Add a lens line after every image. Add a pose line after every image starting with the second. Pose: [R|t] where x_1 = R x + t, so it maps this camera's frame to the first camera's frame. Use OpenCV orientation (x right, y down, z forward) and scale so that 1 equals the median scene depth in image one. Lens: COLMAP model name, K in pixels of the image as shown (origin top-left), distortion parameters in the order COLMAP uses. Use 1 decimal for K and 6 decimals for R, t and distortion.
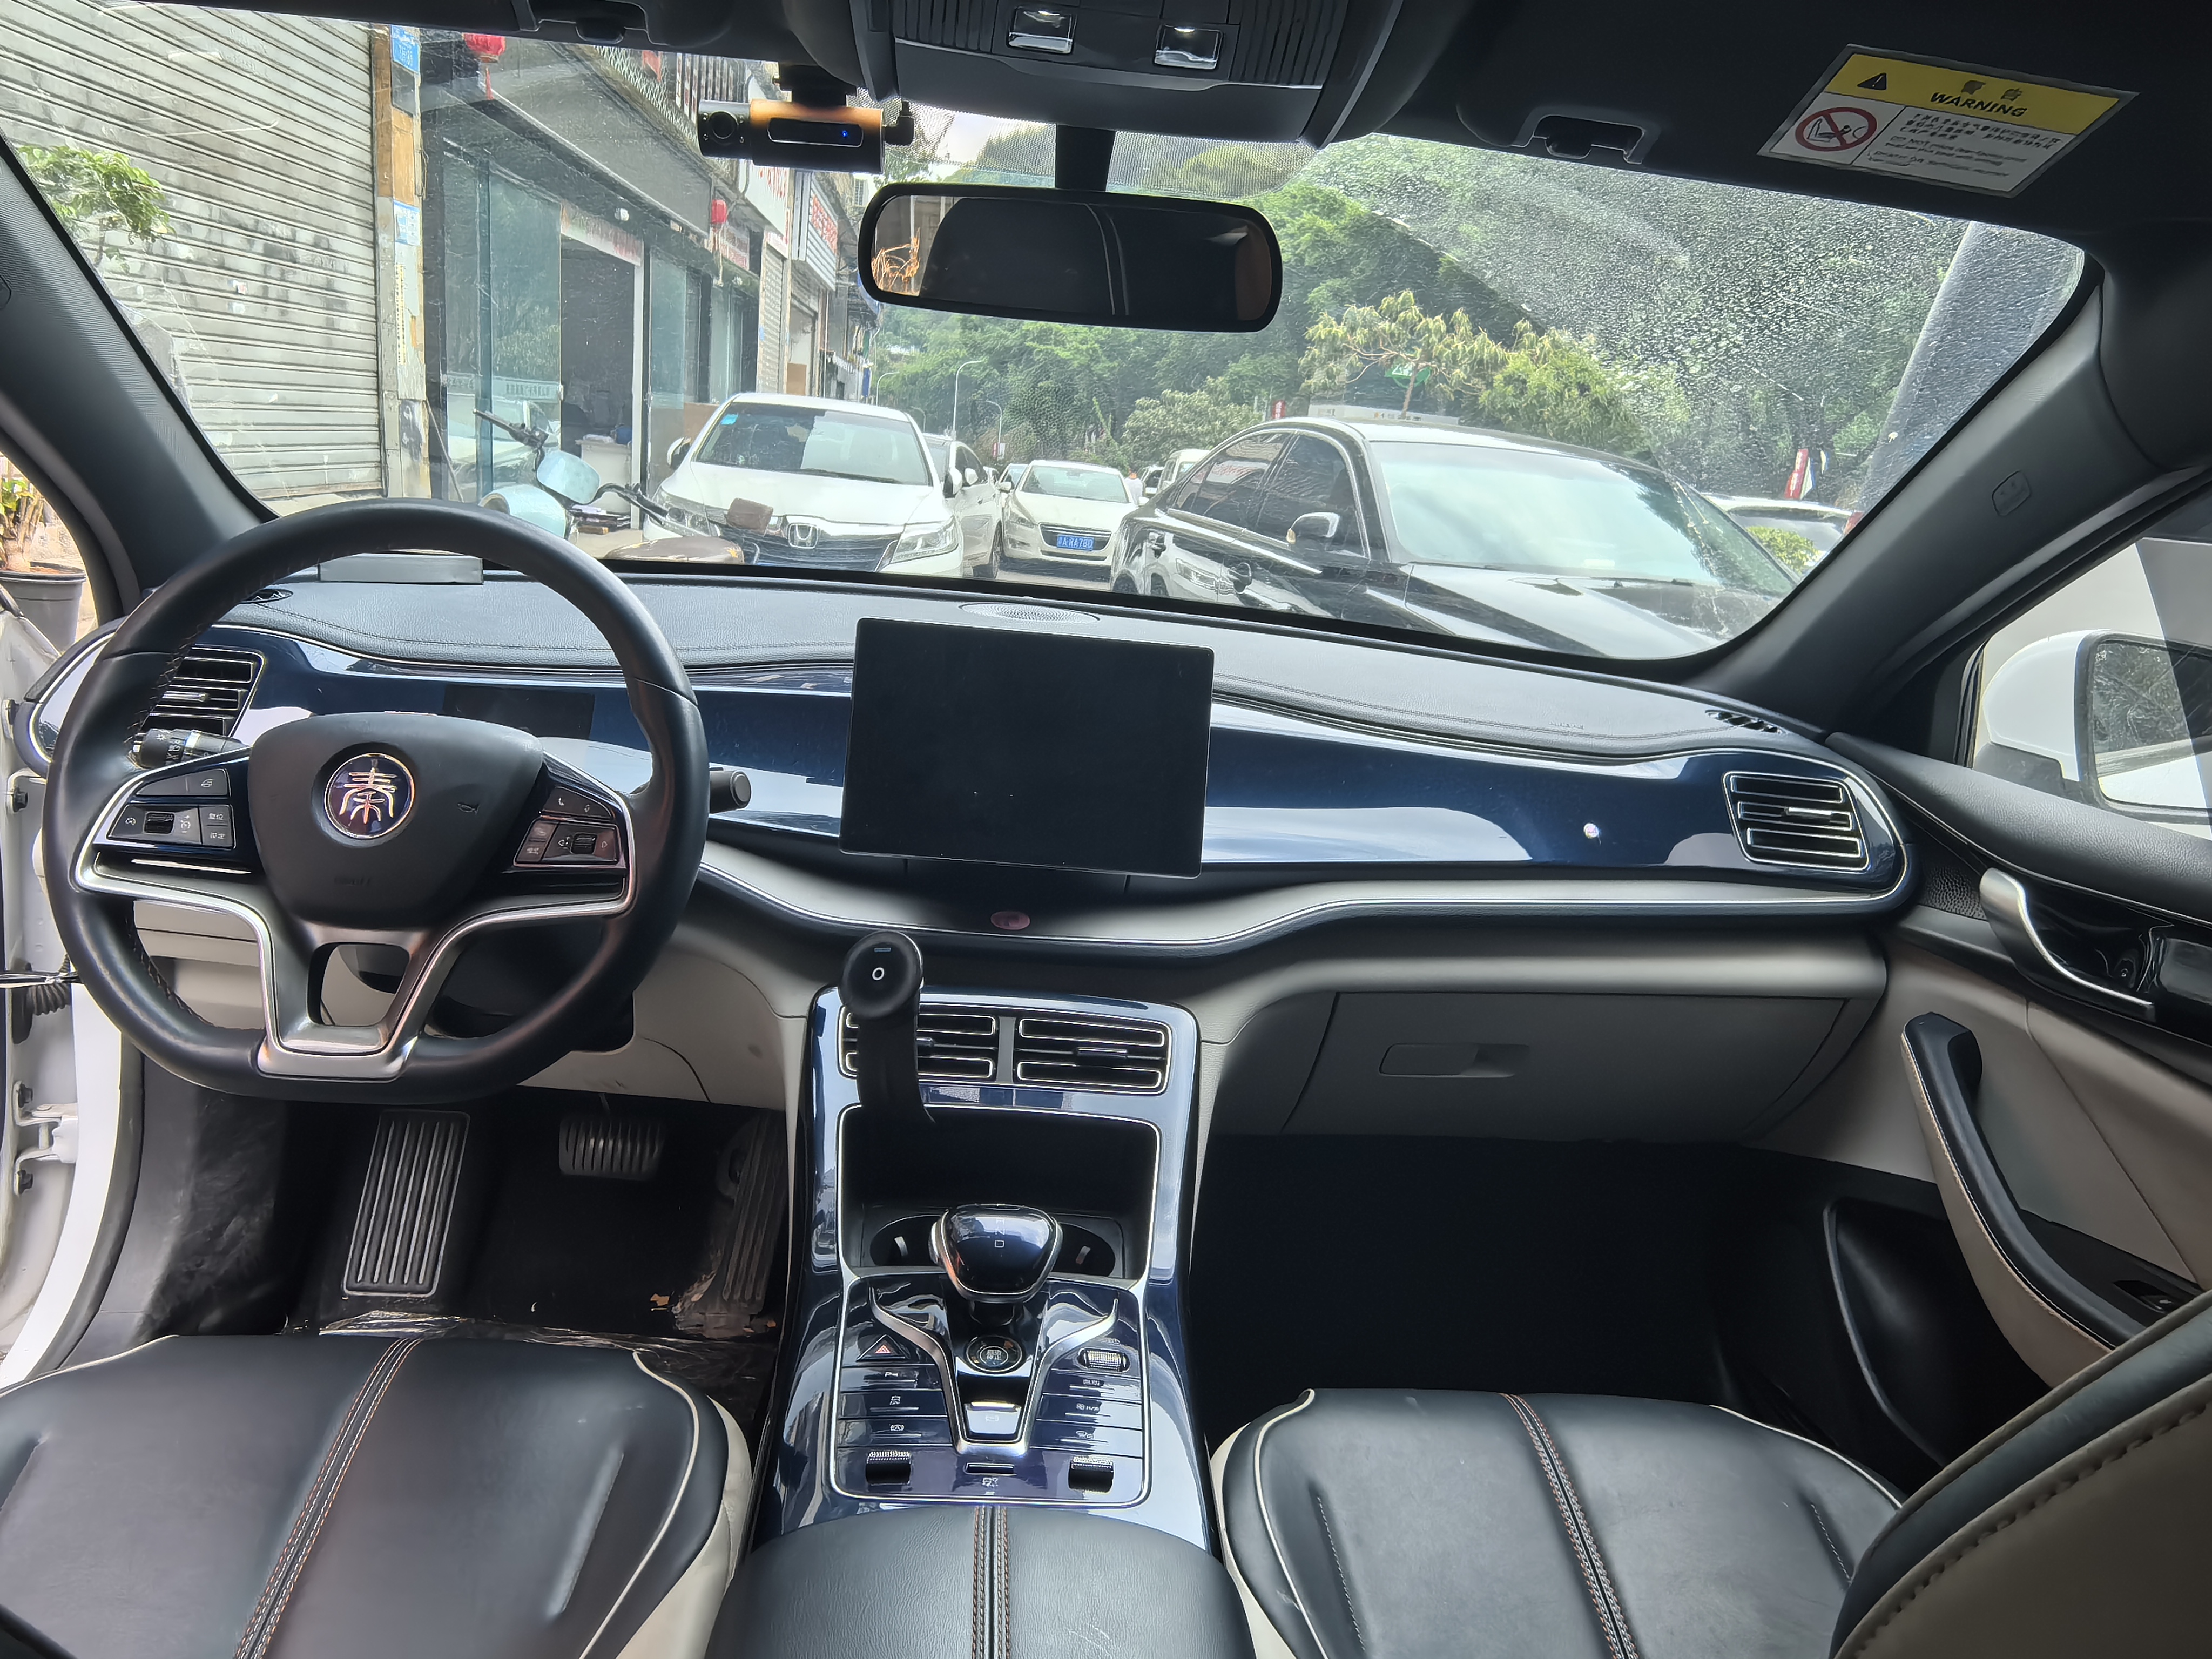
lens RADIAL K [[1440.6, 0, 1105.8], [0, 1440.6, 829.4], [0, 0, 1]] dist [-0.004395, -0.000053]
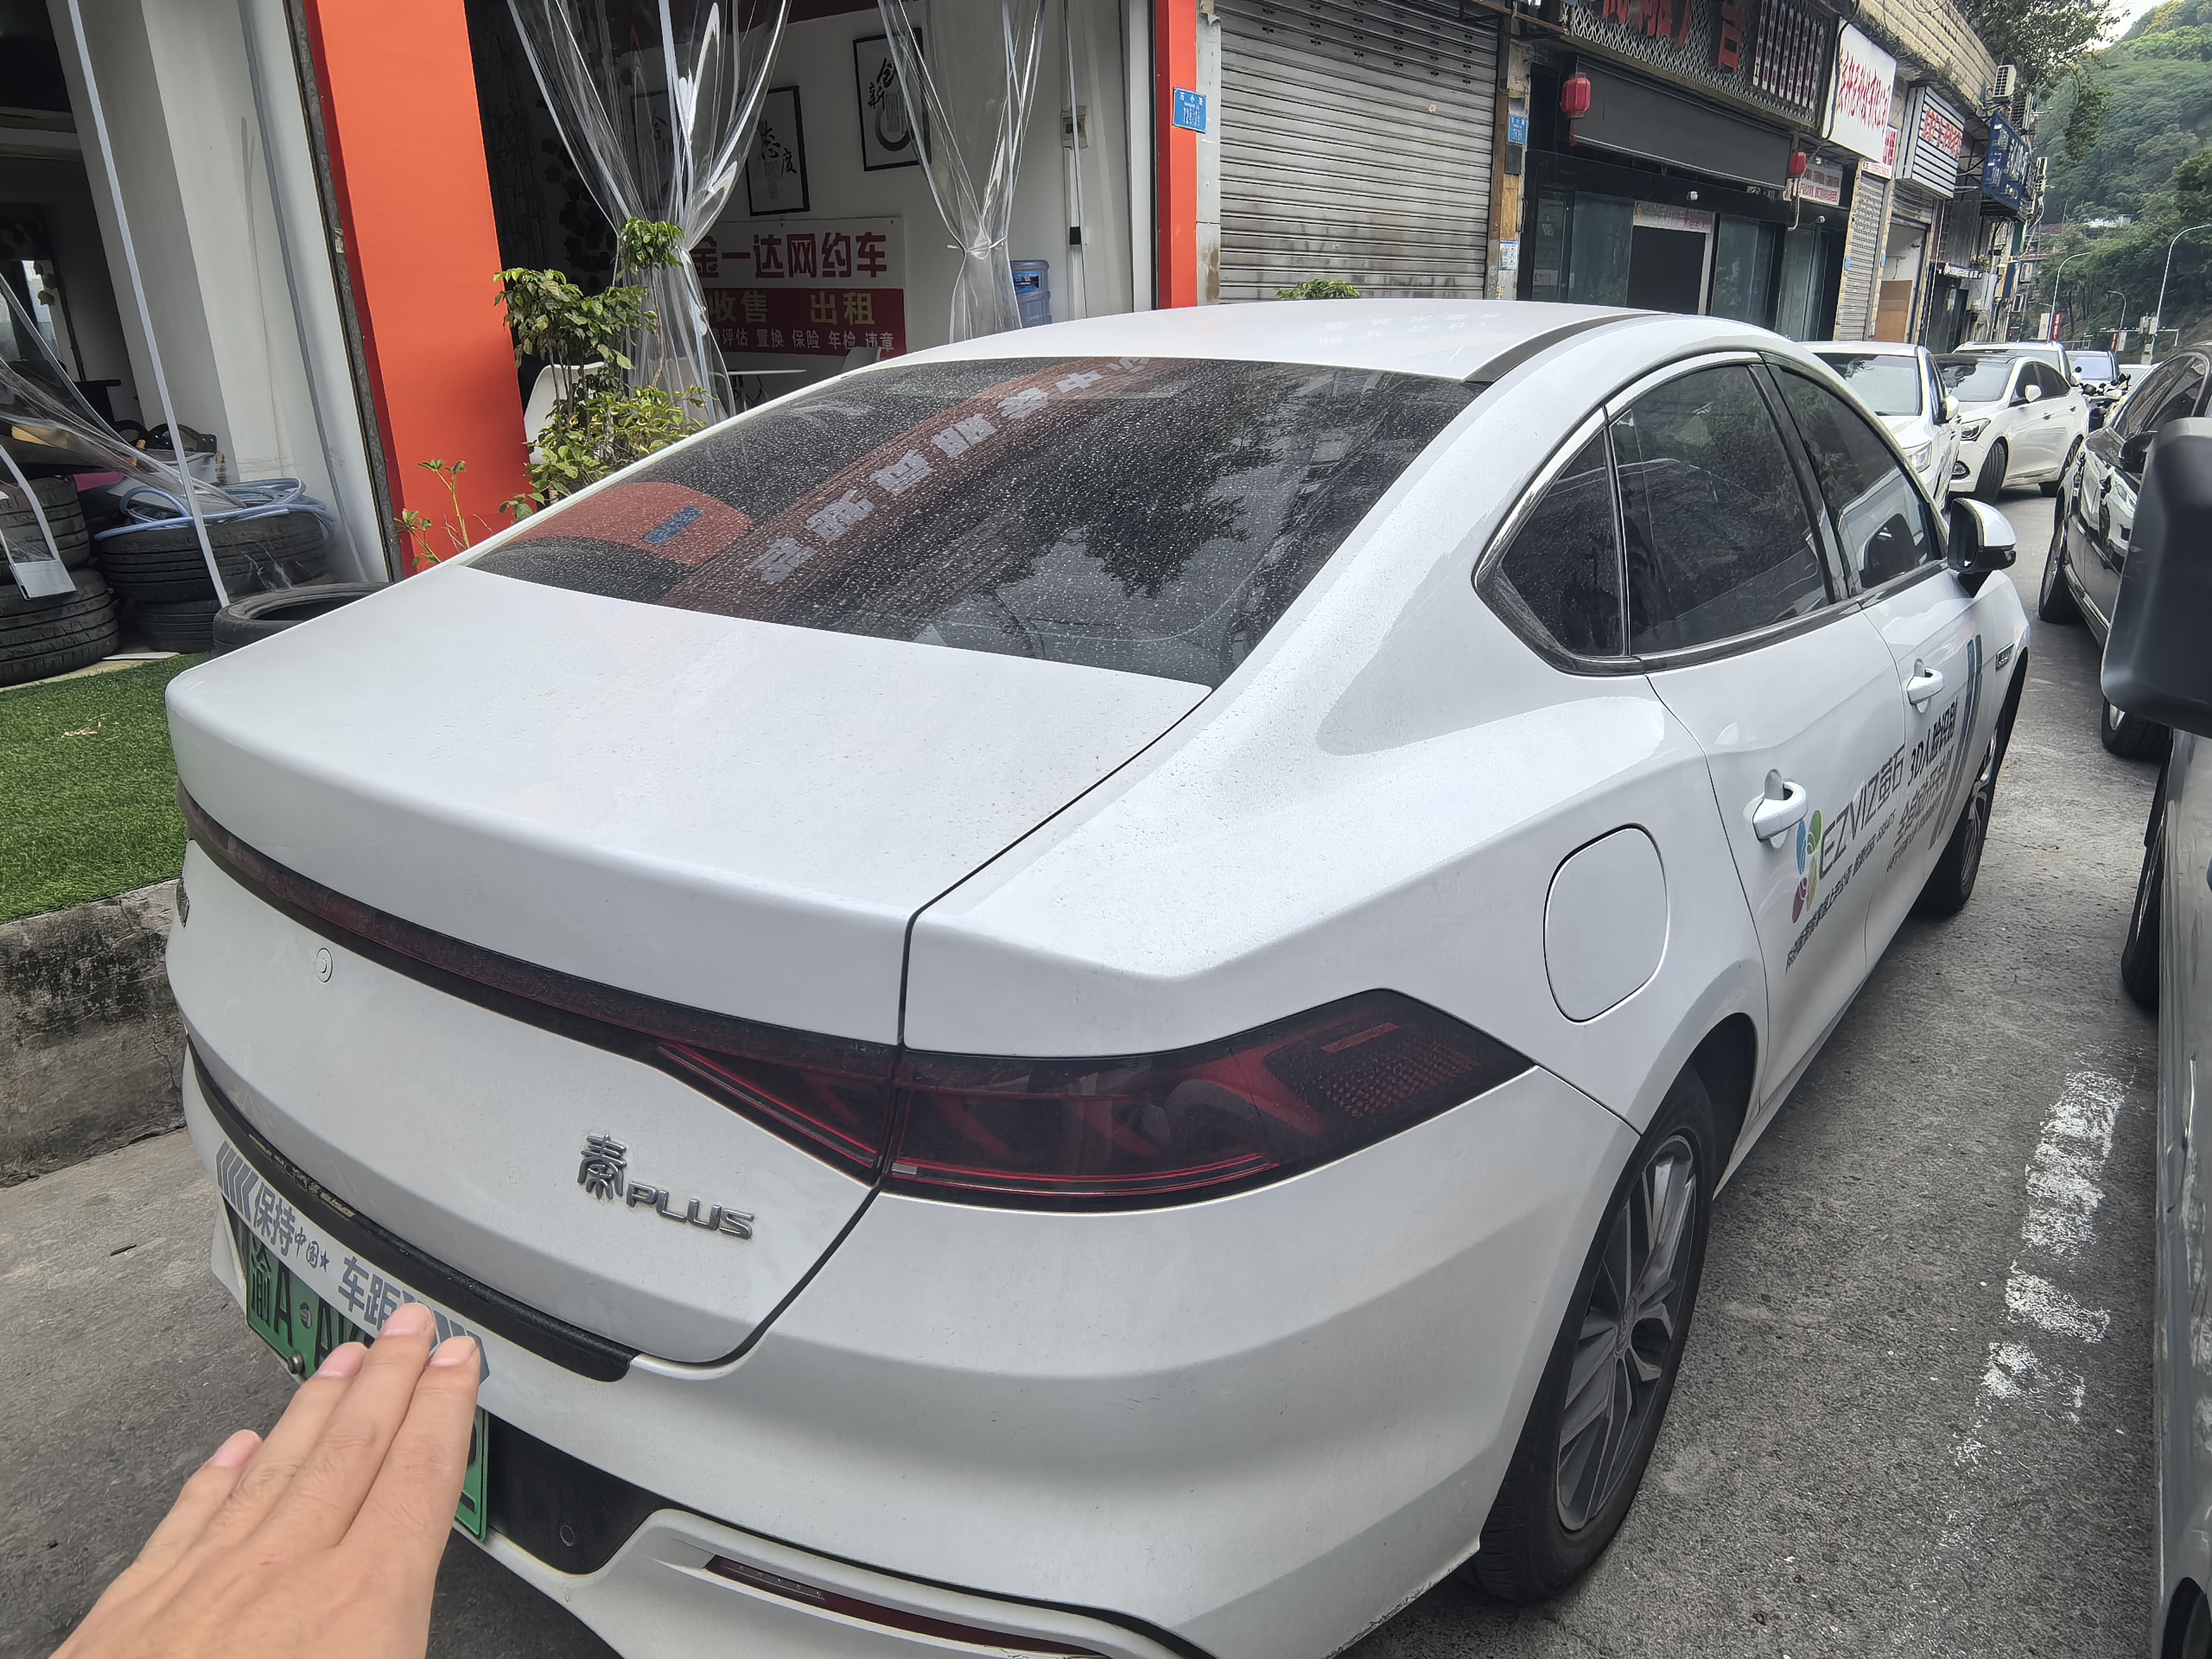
lens RADIAL K [[1440.6, 0, 1104.2], [0, 1440.6, 829.5], [0, 0, 1]] dist [-0.004395, -0.000053]
pose [[0.751395, 0.103511, -0.651683, 0.092528], [-0.076564, 0.994625, 0.069704, 0.032116], [0.655395, -0.002480, 0.755282, -0.154331]]
